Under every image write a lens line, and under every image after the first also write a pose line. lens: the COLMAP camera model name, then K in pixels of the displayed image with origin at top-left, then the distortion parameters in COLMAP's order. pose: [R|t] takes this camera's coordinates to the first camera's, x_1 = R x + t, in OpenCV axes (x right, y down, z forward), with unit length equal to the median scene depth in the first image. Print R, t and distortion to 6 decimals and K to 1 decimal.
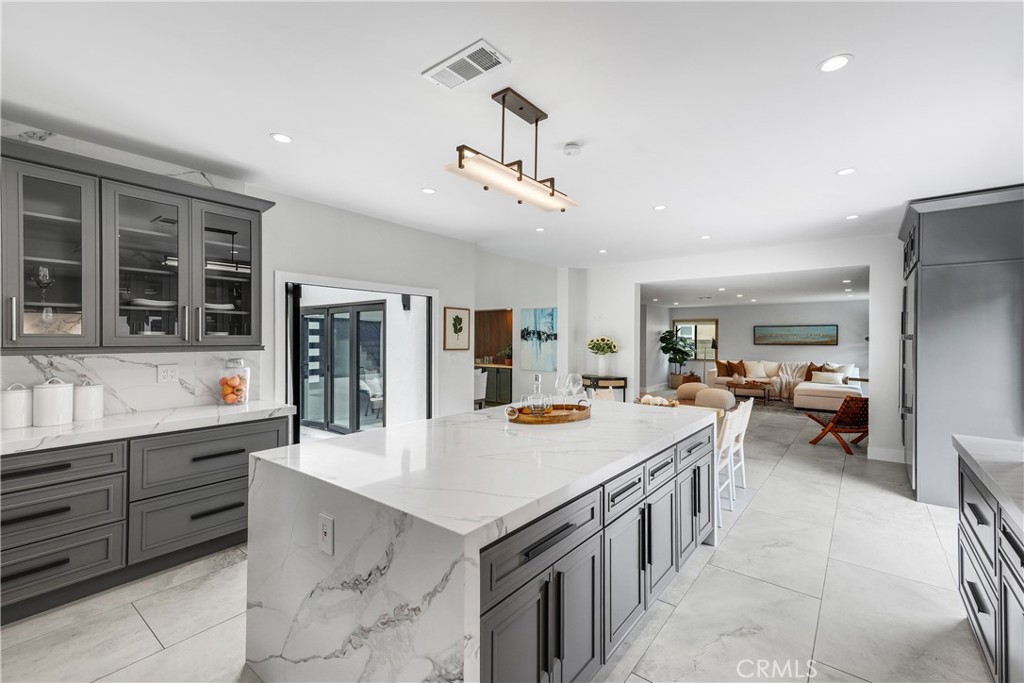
lens RADIAL K [[435.4, 0, 507.0], [0, 435.4, 340.7], [0, 0, 1]] dist [0.037676, -0.000044]
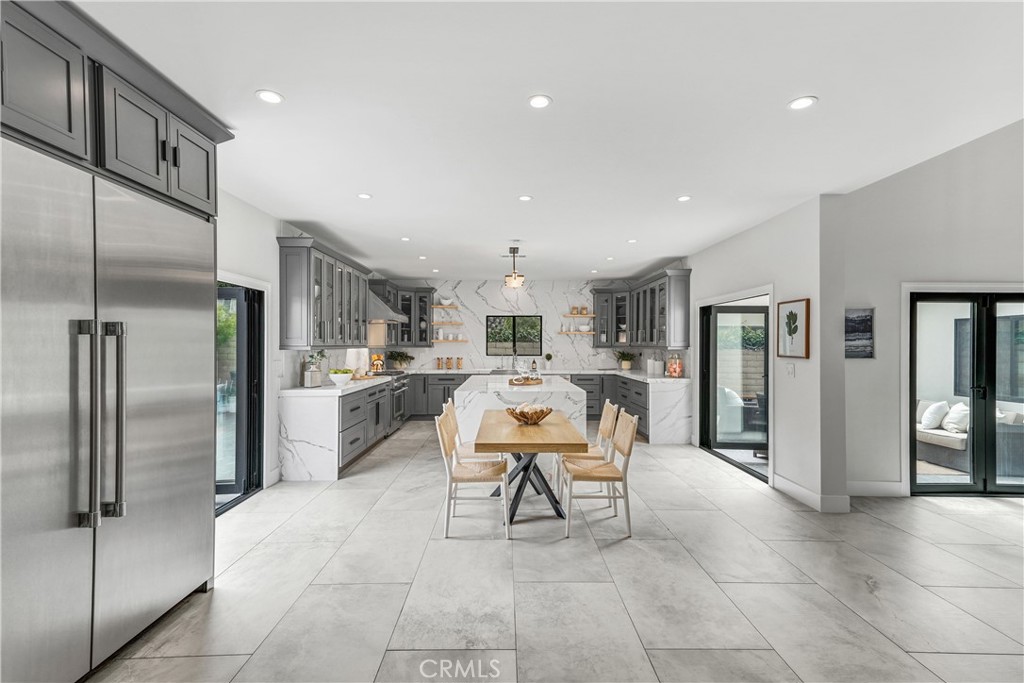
lens RADIAL K [[460.5, 0, 505.7], [0, 460.5, 343.2], [0, 0, 1]] dist [0.012465, 0.000448]
pose [[-0.780142, -0.007703, -0.625555, 0.731080], [-0.009398, 0.999956, -0.000593, 0.001270], [0.625532, 0.005416, -0.780180, 1.293156]]
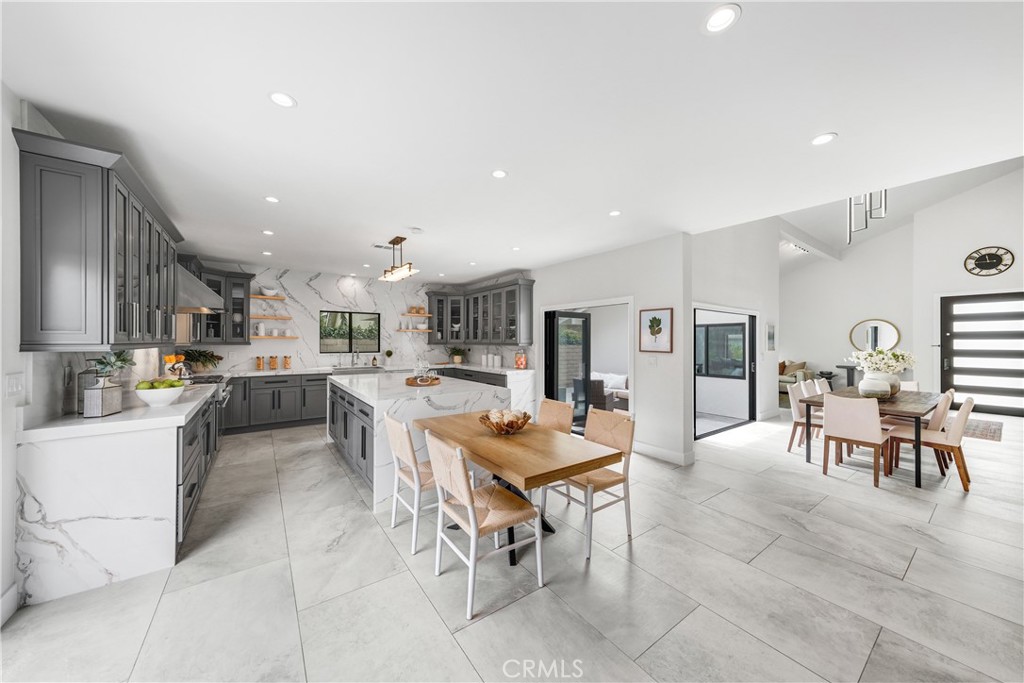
lens RADIAL K [[353.2, 0, 507.5], [0, 353.2, 341.0], [0, 0, 1]] dist [0.002500, 0.000496]
pose [[-0.281427, -0.007033, -0.959557, 0.715902], [-0.010856, 0.999932, -0.004145, 0.002539], [0.959521, 0.009250, -0.281484, 0.901464]]
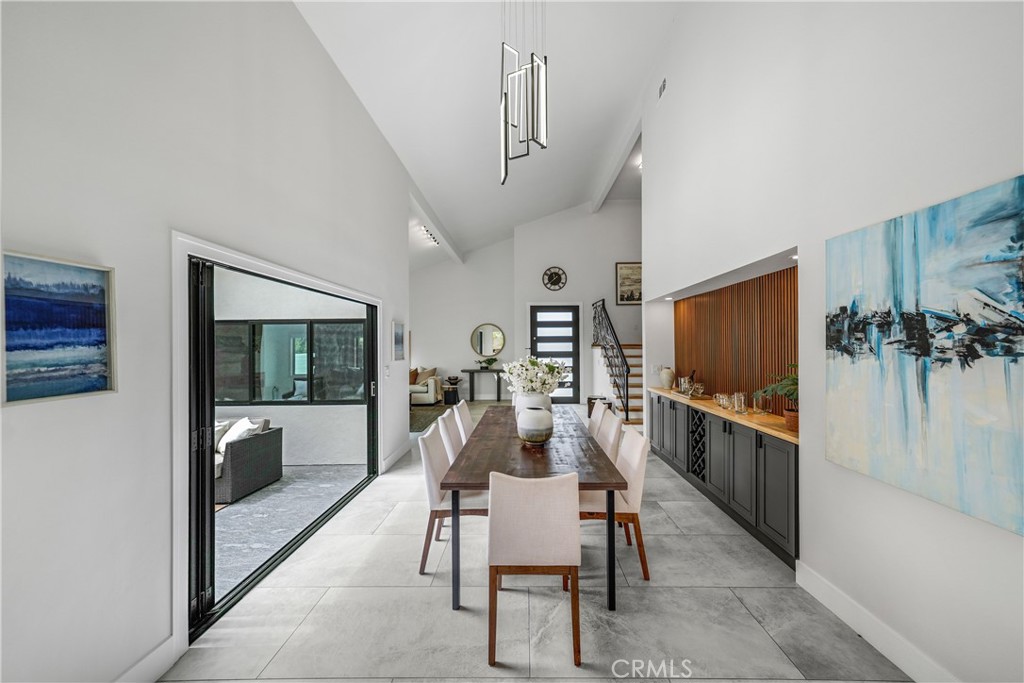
lens RADIAL K [[349.2, 0, 532.8], [0, 349.2, 341.5], [0, 0, 1]] dist [0.000578, -0.000188]
pose [[0.642174, -0.013557, -0.766439, 0.128869], [0.002799, 0.999878, -0.015341, -0.009263], [0.766554, 0.007706, 0.642134, 1.139195]]
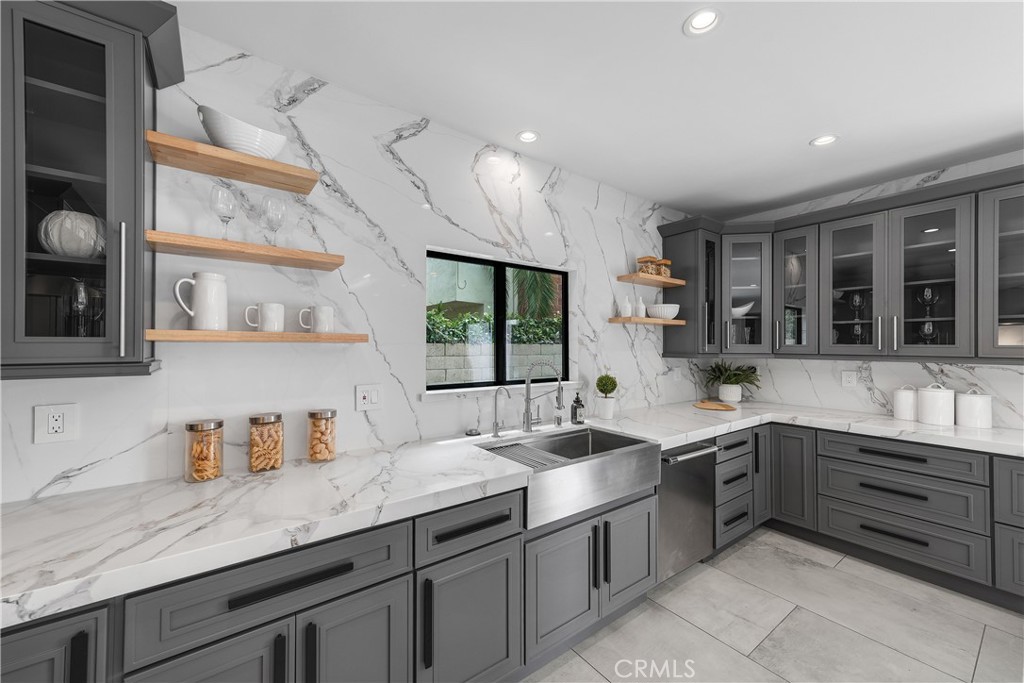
lens RADIAL K [[411.6, 0, 565.0], [0, 411.6, 341.4], [0, 0, 1]] dist [0.009990, 0.000887]
pose [[-0.181651, -0.016123, -0.983231, 0.127725], [-0.009307, 0.999849, -0.014677, 0.000334], [0.983319, 0.006485, -0.181774, 0.168141]]
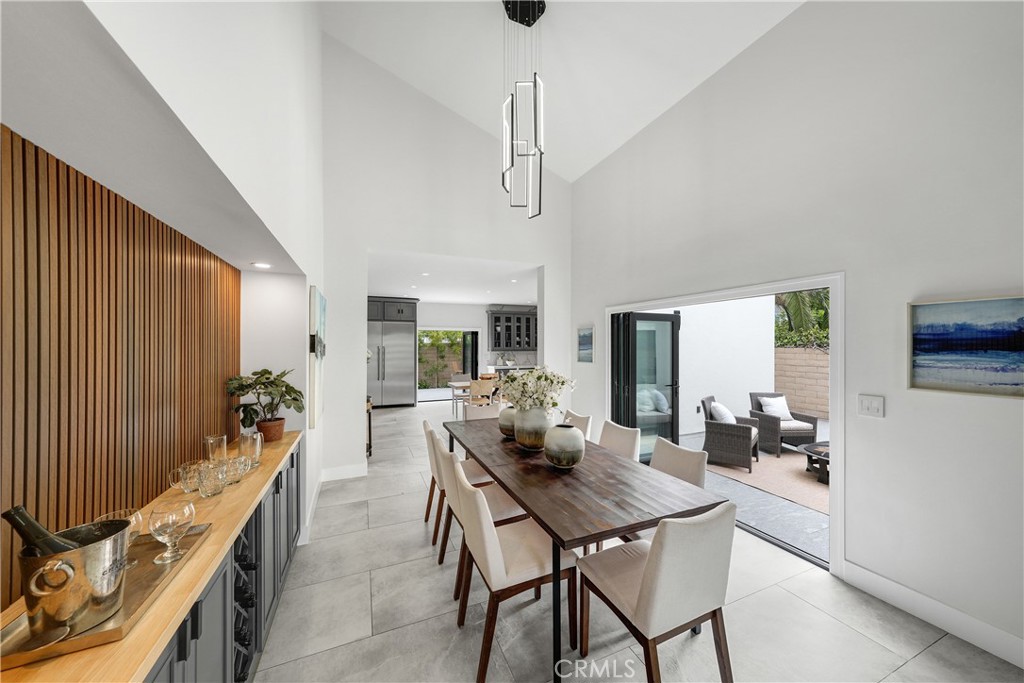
lens RADIAL K [[353.2, 0, 509.1], [0, 353.2, 344.9], [0, 0, 1]] dist [0.002500, 0.000496]
pose [[-0.874176, -0.003663, 0.485595, -0.477920], [-0.000546, 0.999978, 0.006560, -0.027439], [-0.485608, 0.005470, -0.874159, 1.919880]]
